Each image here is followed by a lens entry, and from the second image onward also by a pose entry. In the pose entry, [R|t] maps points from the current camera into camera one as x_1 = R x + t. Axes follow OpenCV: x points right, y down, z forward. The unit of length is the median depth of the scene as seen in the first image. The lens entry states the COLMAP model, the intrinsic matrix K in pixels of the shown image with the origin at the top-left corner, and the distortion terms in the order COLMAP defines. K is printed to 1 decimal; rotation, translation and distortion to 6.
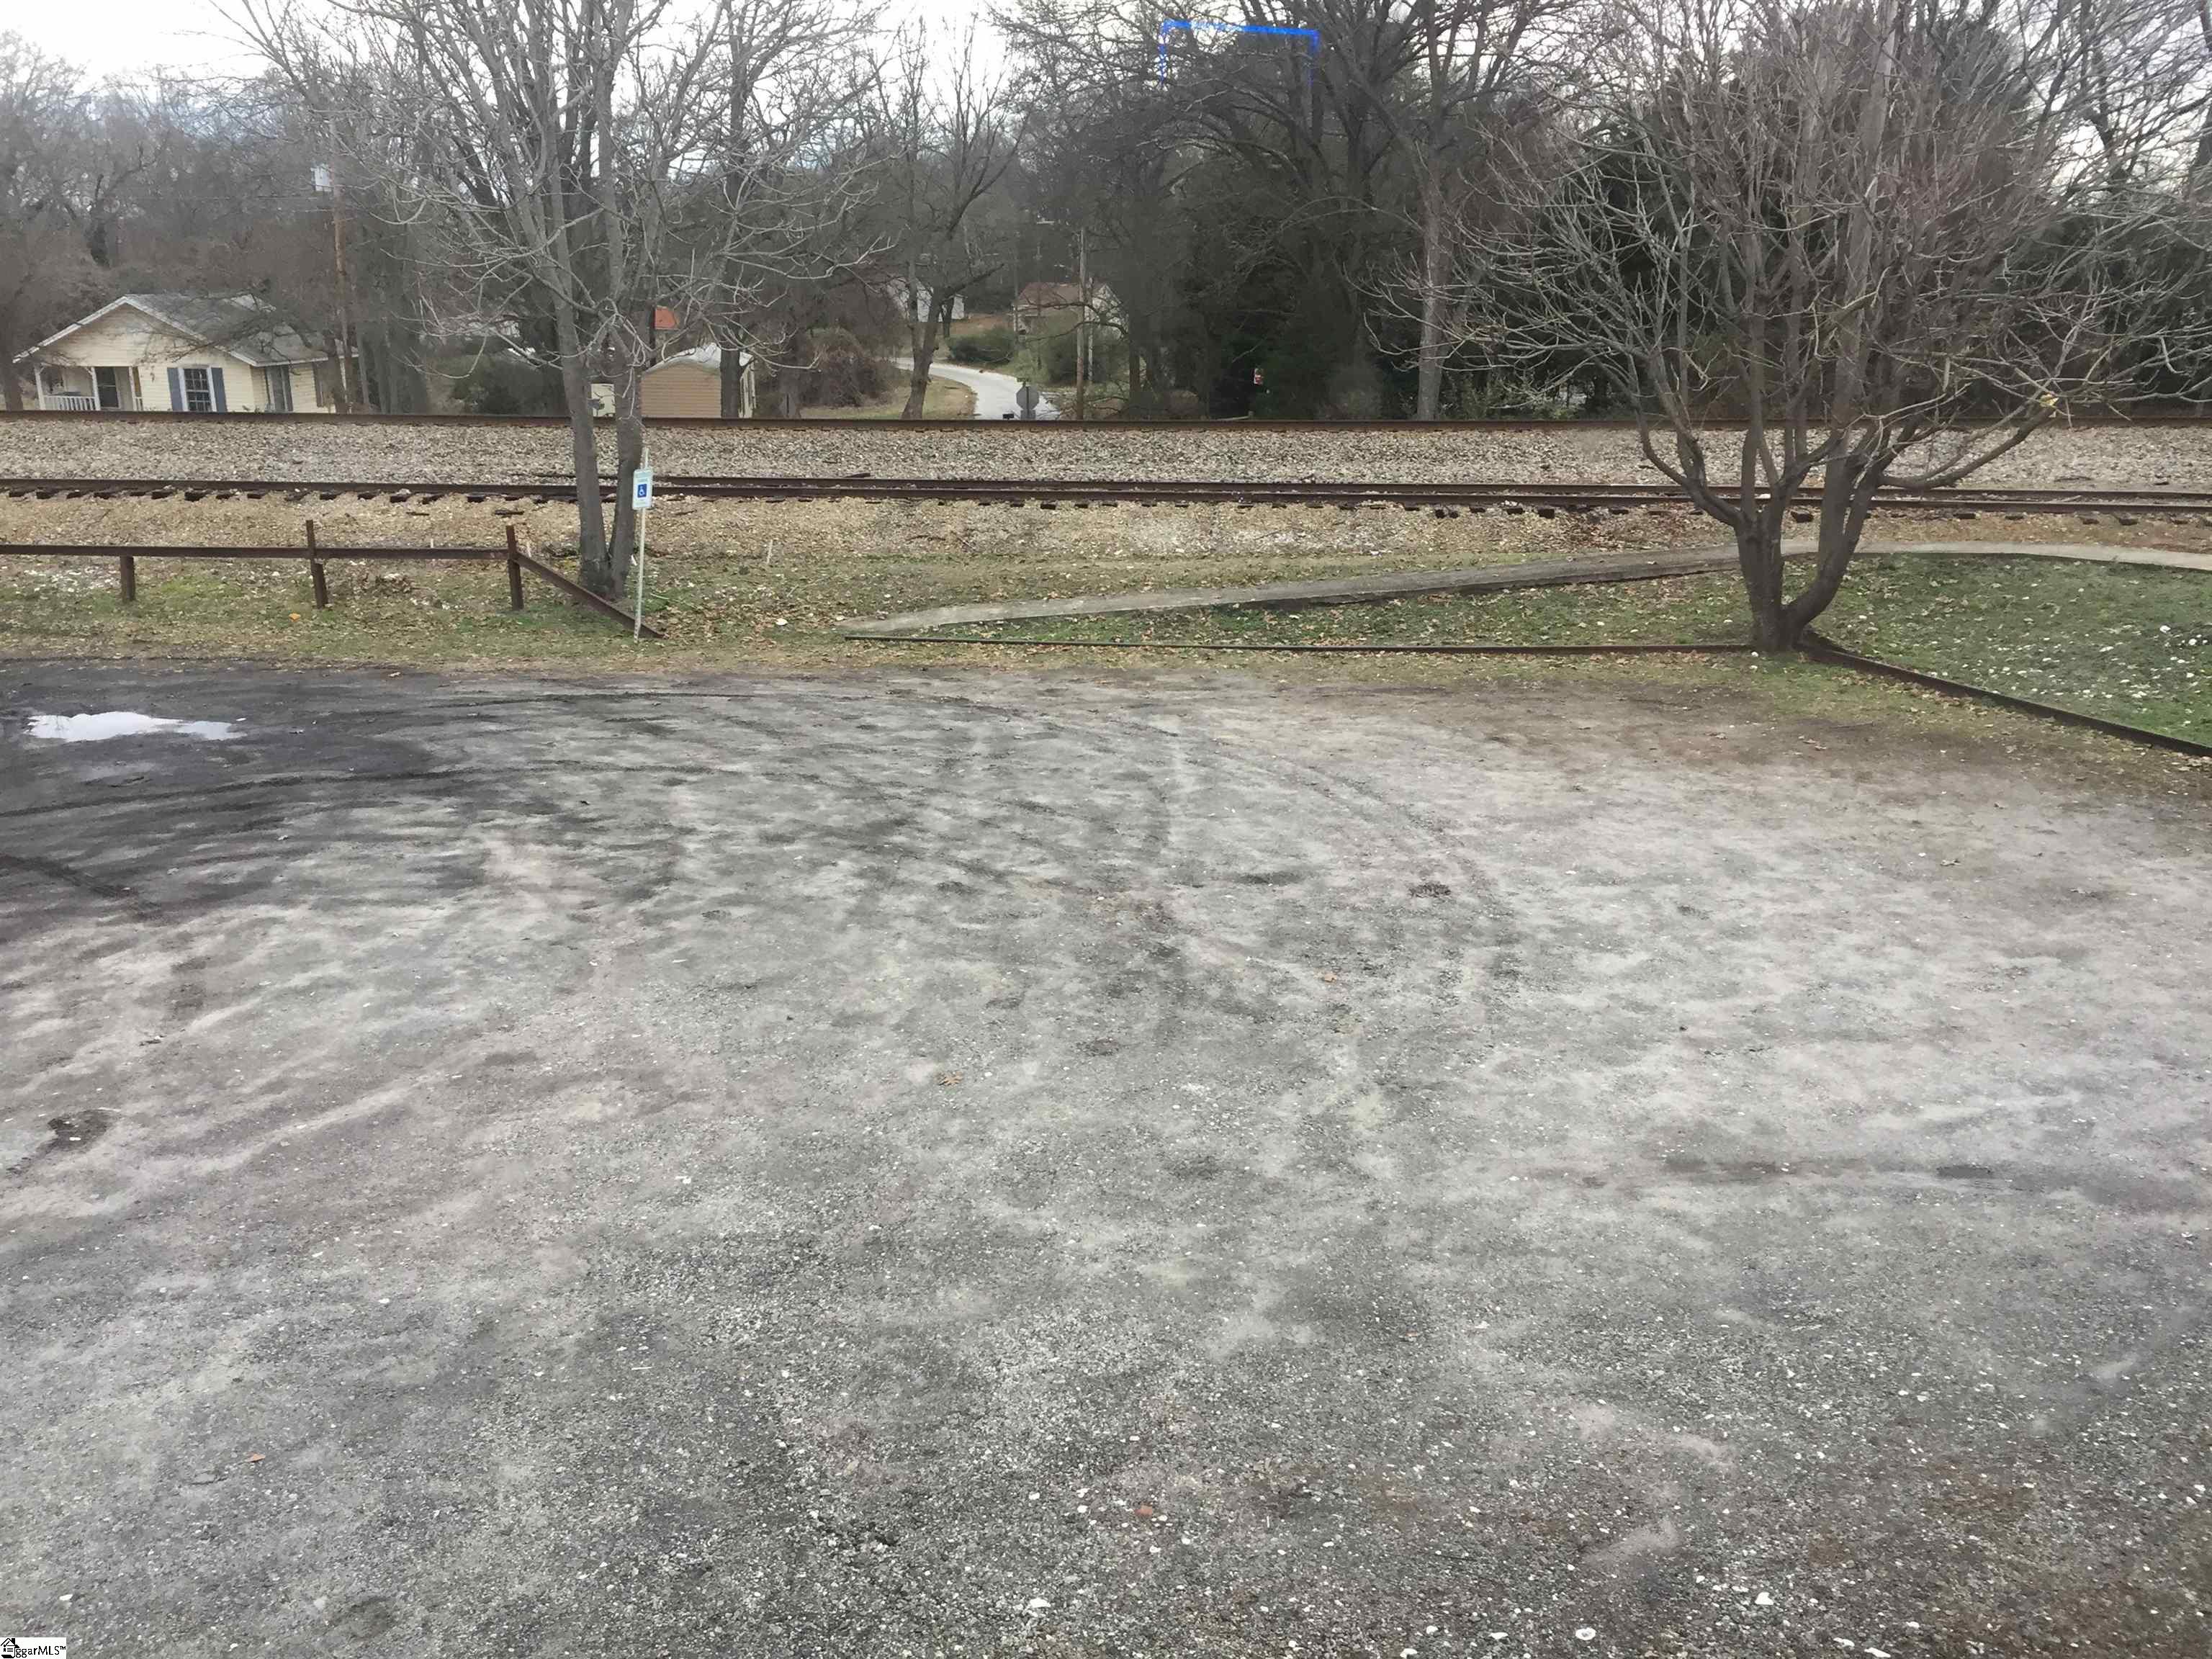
lens RADIAL K [[1858.2, 0, 1101.4], [0, 1858.2, 824.8], [0, 0, 1]] dist [0.068429, -0.081828]
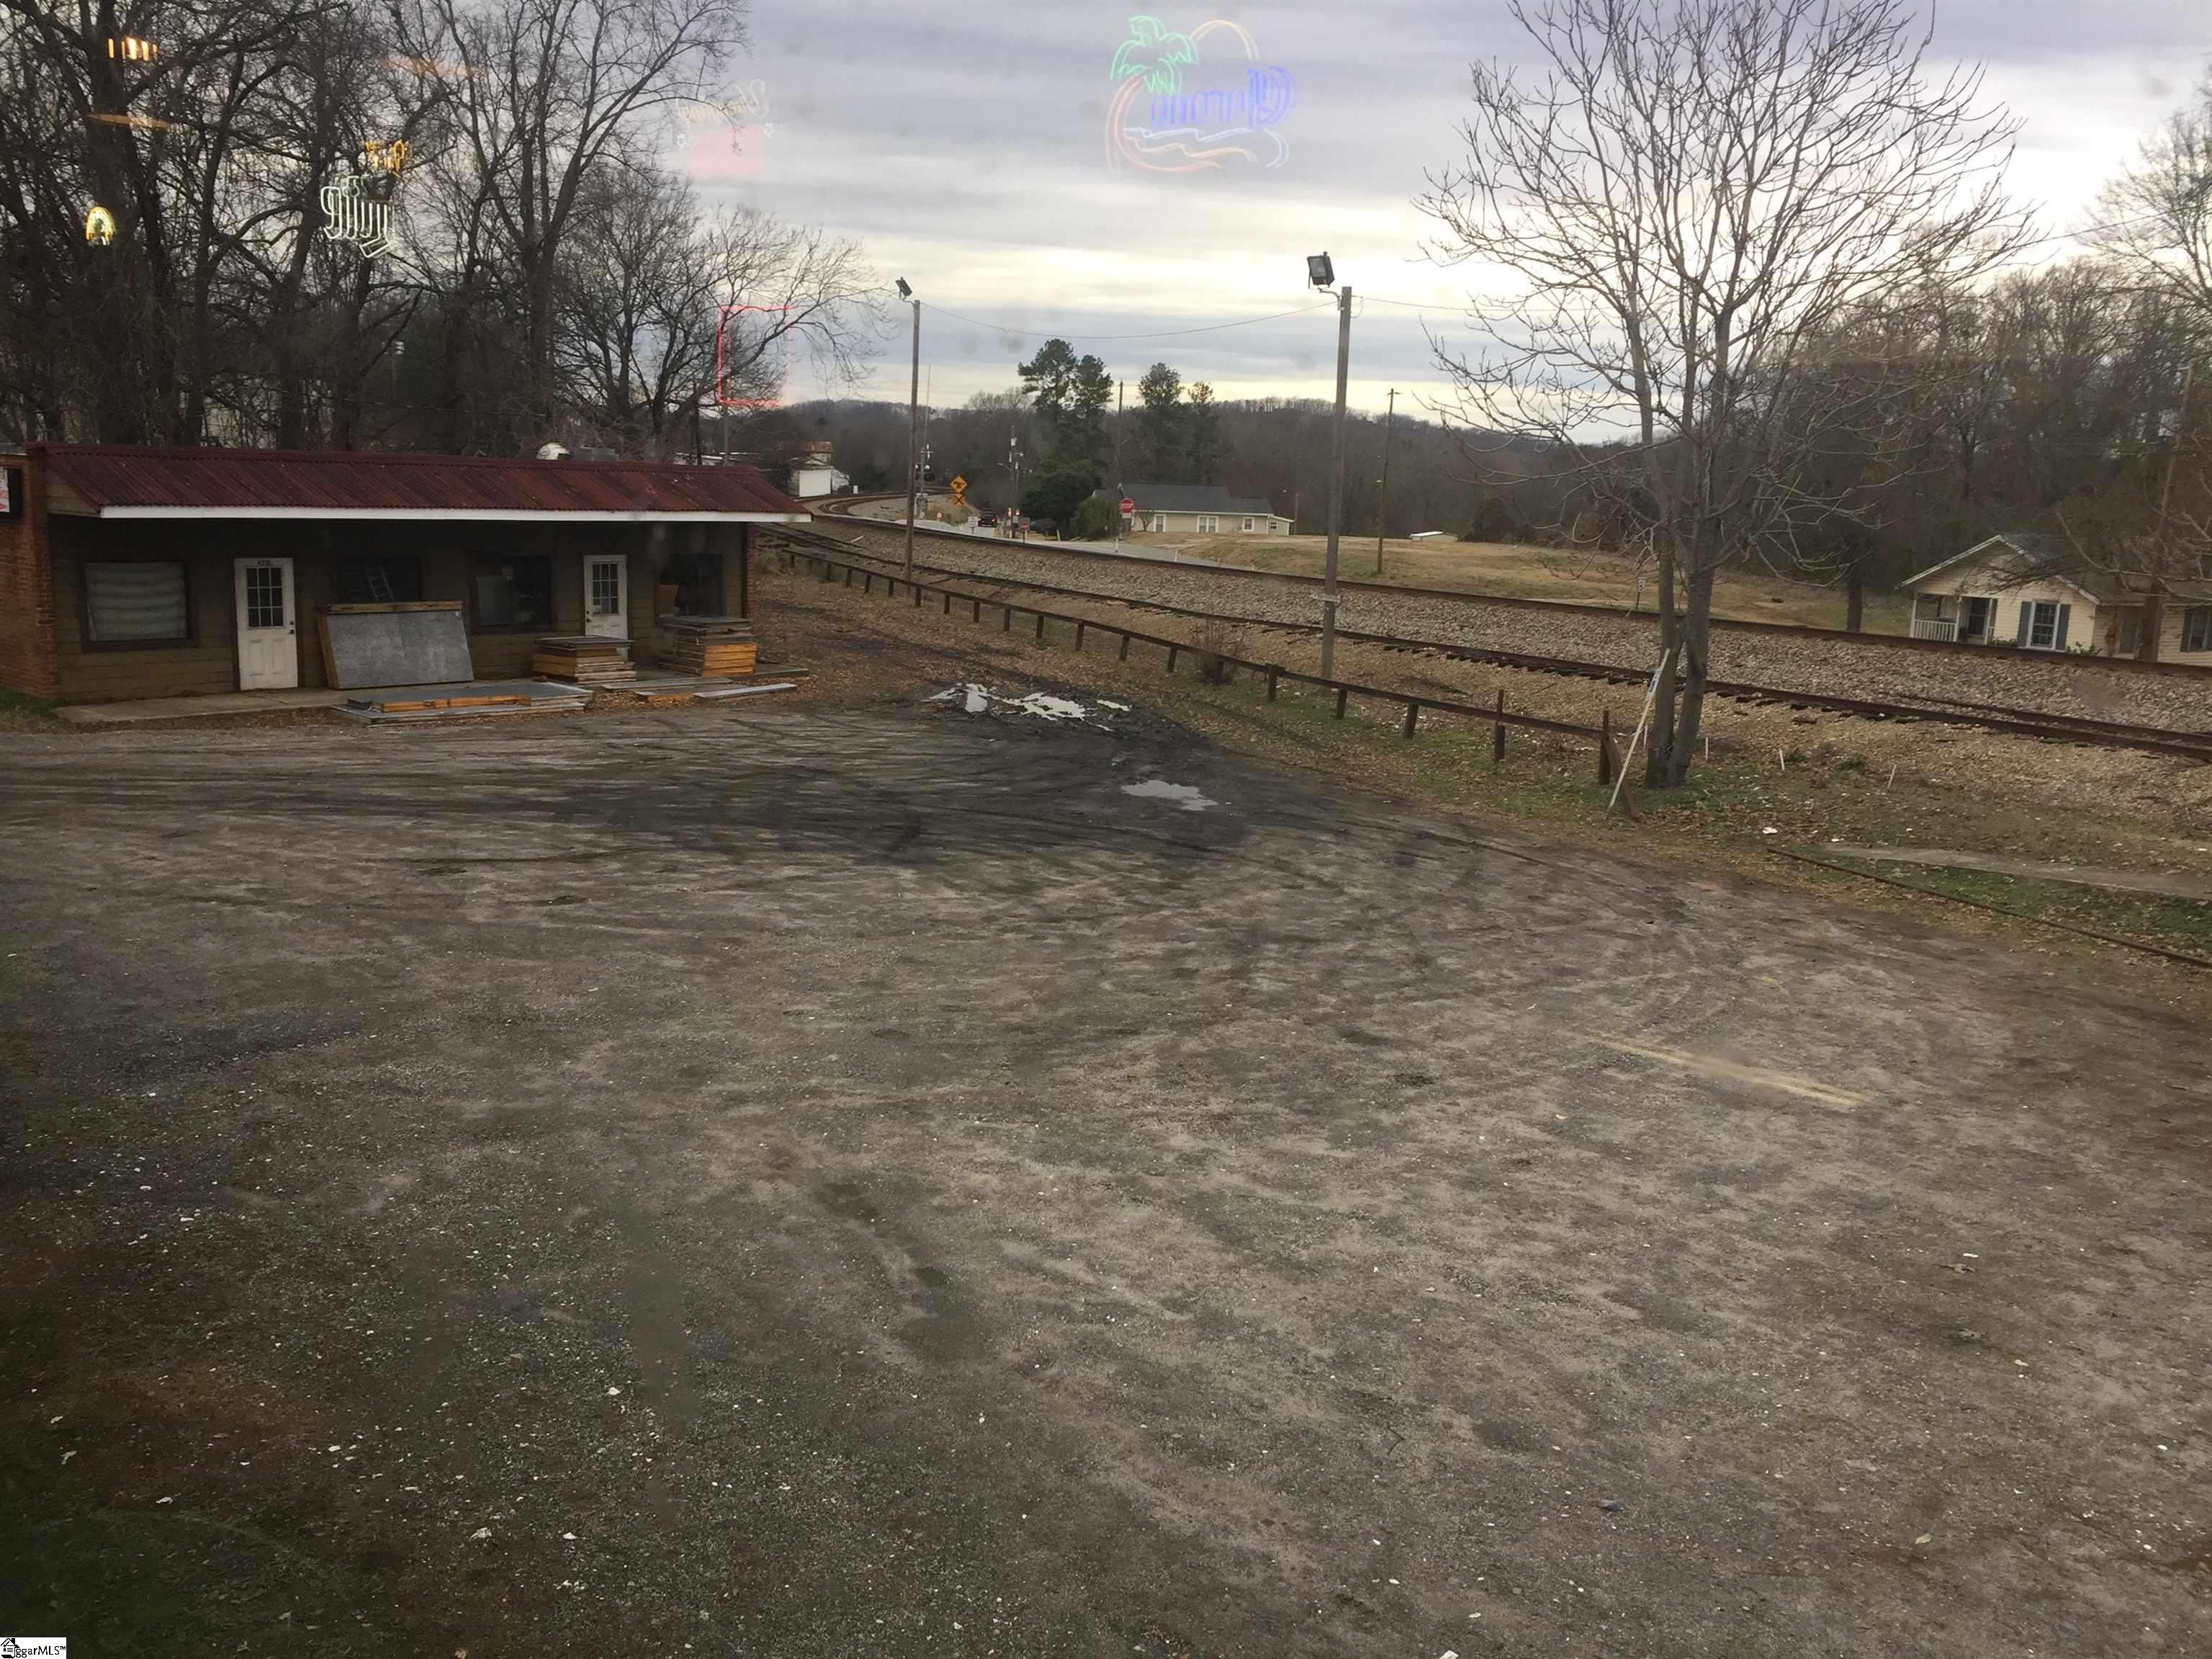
lens RADIAL K [[1858.2, 0, 1100.4], [0, 1858.2, 826.8], [0, 0, 1]] dist [0.068429, -0.081828]
pose [[0.502778, 0.168633, -0.847807, 0.160407], [-0.273127, 0.961532, 0.029280, -0.013624], [0.820132, 0.216838, 0.529495, 0.055534]]
